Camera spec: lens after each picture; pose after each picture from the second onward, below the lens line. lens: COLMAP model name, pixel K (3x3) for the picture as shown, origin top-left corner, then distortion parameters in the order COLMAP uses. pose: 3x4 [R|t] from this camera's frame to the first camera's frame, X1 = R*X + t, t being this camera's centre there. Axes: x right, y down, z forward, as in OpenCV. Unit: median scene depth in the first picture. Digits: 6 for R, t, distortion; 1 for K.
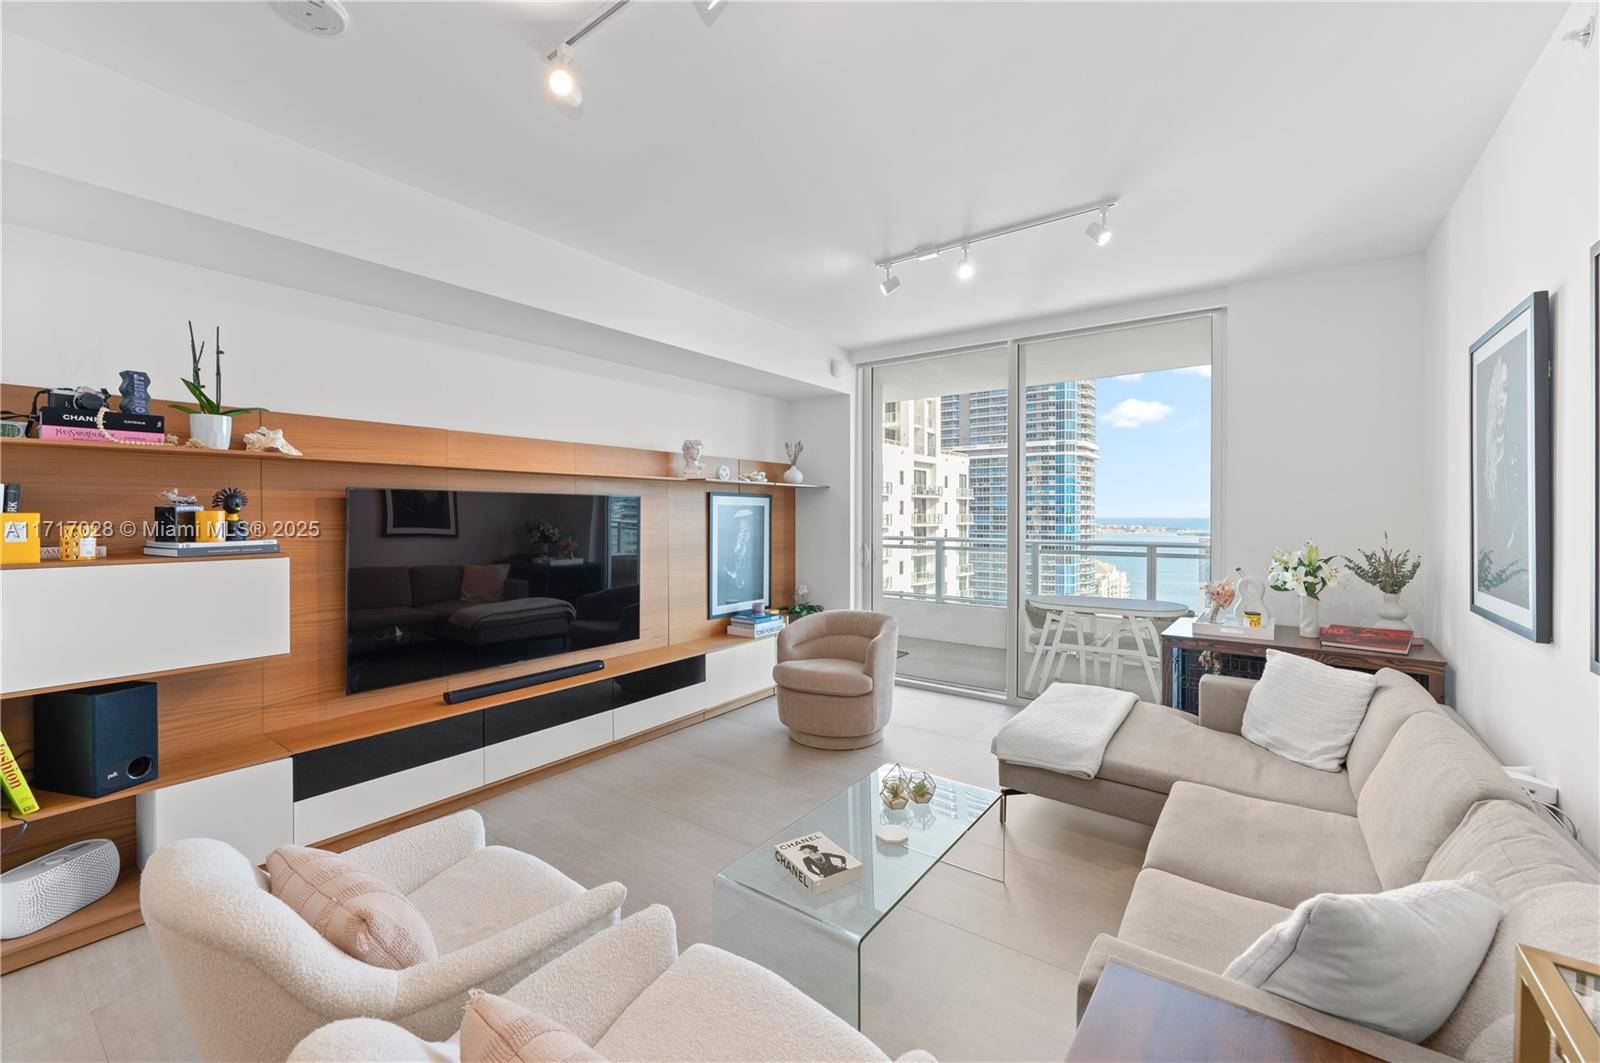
lens RADIAL K [[647.5, 0, 787.9], [0, 647.5, 518.6], [0, 0, 1]] dist [0.004466, -0.002261]
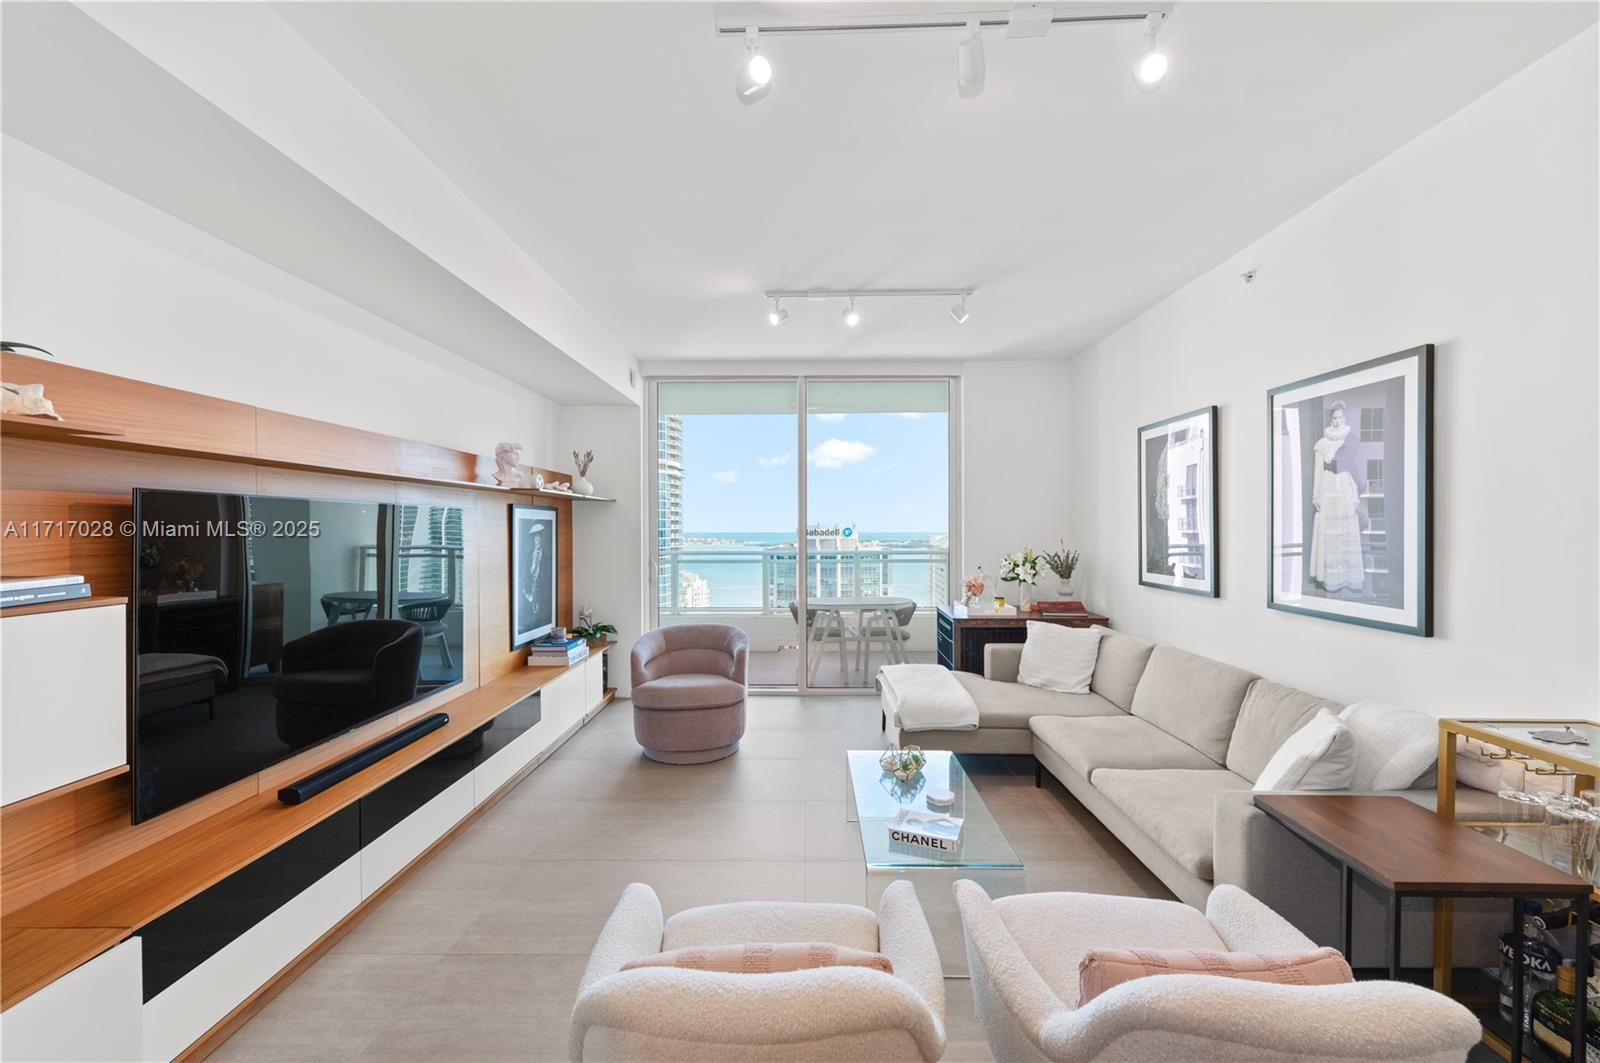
lens RADIAL K [[647.5, 0, 798.8], [0, 647.5, 532.4], [0, 0, 1]] dist [0.004466, -0.002261]
pose [[0.810678, -0.006730, 0.585454, -0.408664], [0.007355, 0.999972, 0.001310, -0.001386], [-0.585447, 0.003244, 0.810704, 0.097898]]
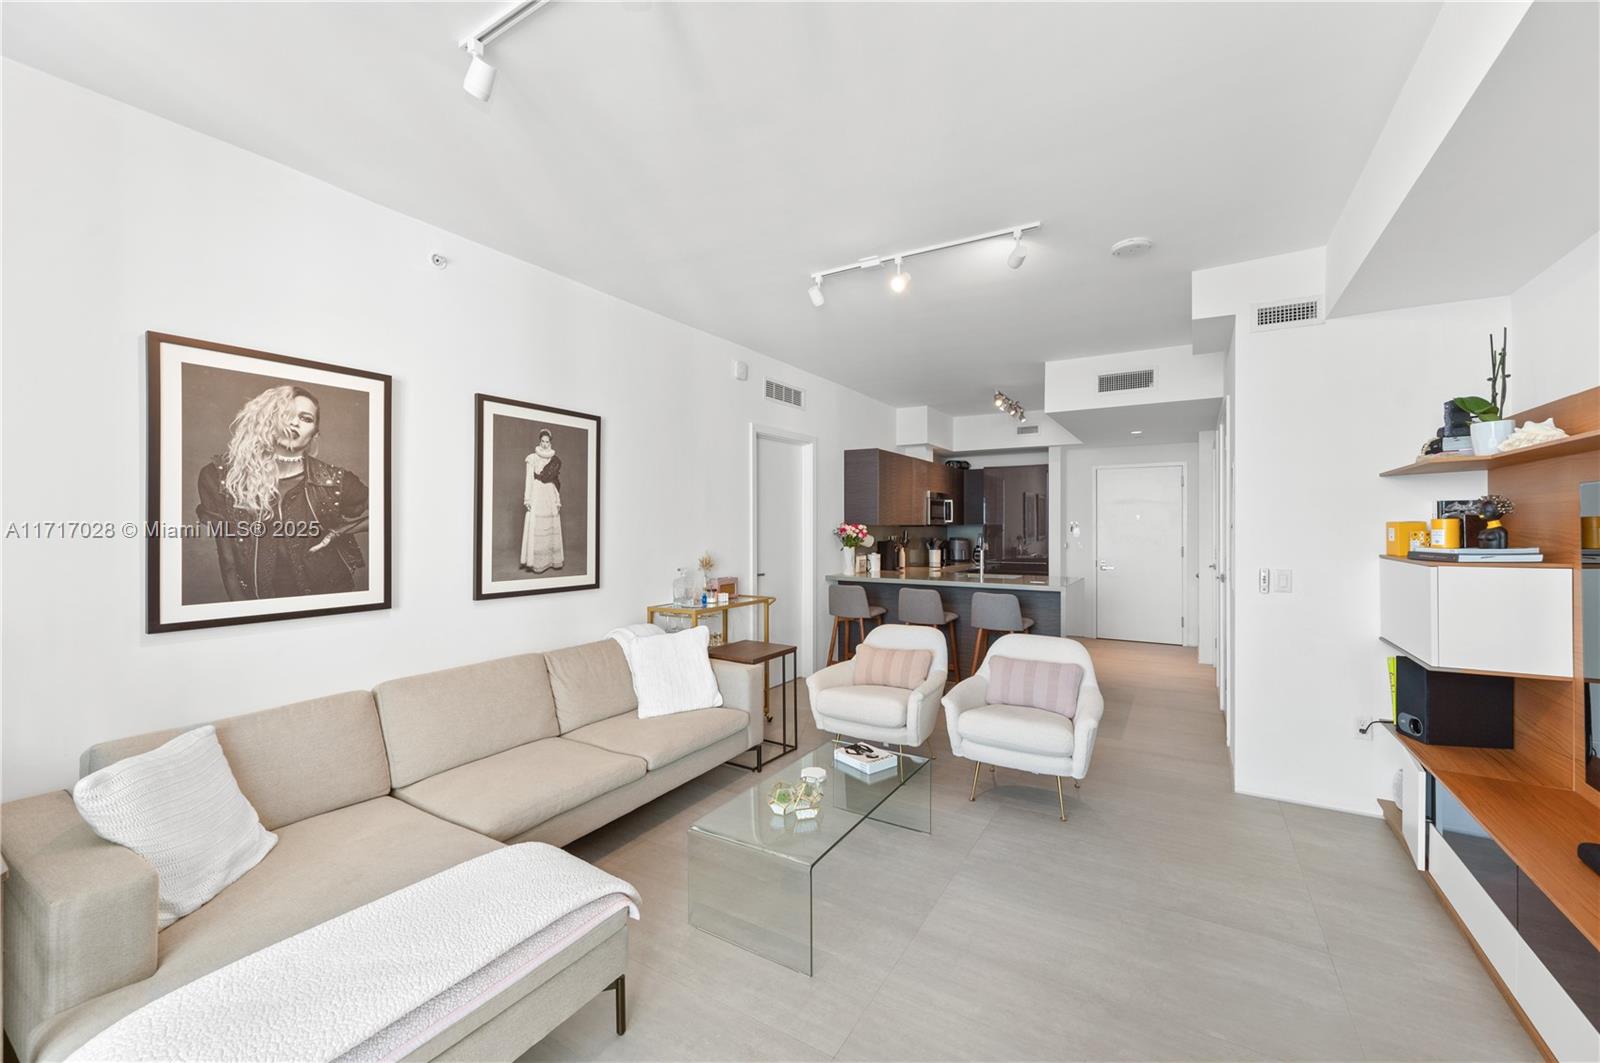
lens RADIAL K [[647.5, 0, 786.6], [0, 647.5, 526.5], [0, 0, 1]] dist [0.004466, -0.002261]
pose [[-0.996646, 0.000554, -0.081838, 0.173535], [-0.000317, 0.999943, 0.010636, -0.007317], [0.081839, 0.010627, -0.996589, 1.233375]]
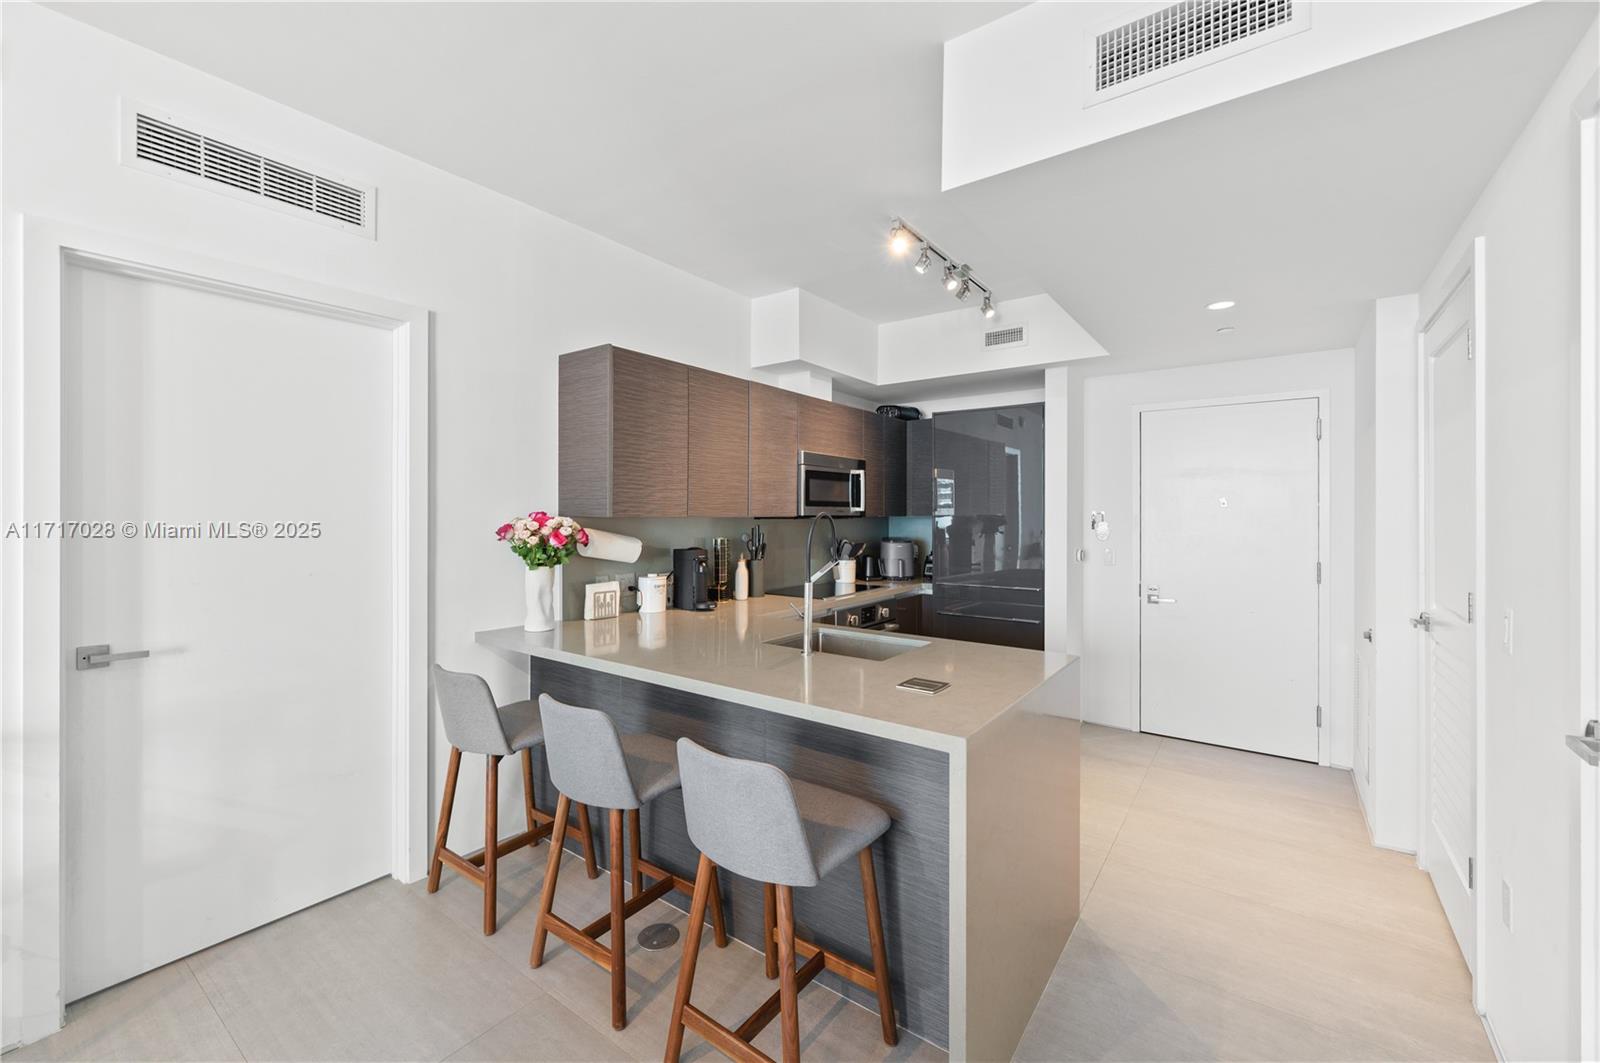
lens RADIAL K [[647.5, 0, 796.8], [0, 647.5, 513.1], [0, 0, 1]] dist [0.004466, -0.002261]
pose [[-0.999998, -0.001495, -0.001477, -0.388967], [-0.001508, 0.999961, 0.008683, -0.005120], [0.001464, 0.008685, -0.999961, 0.361738]]
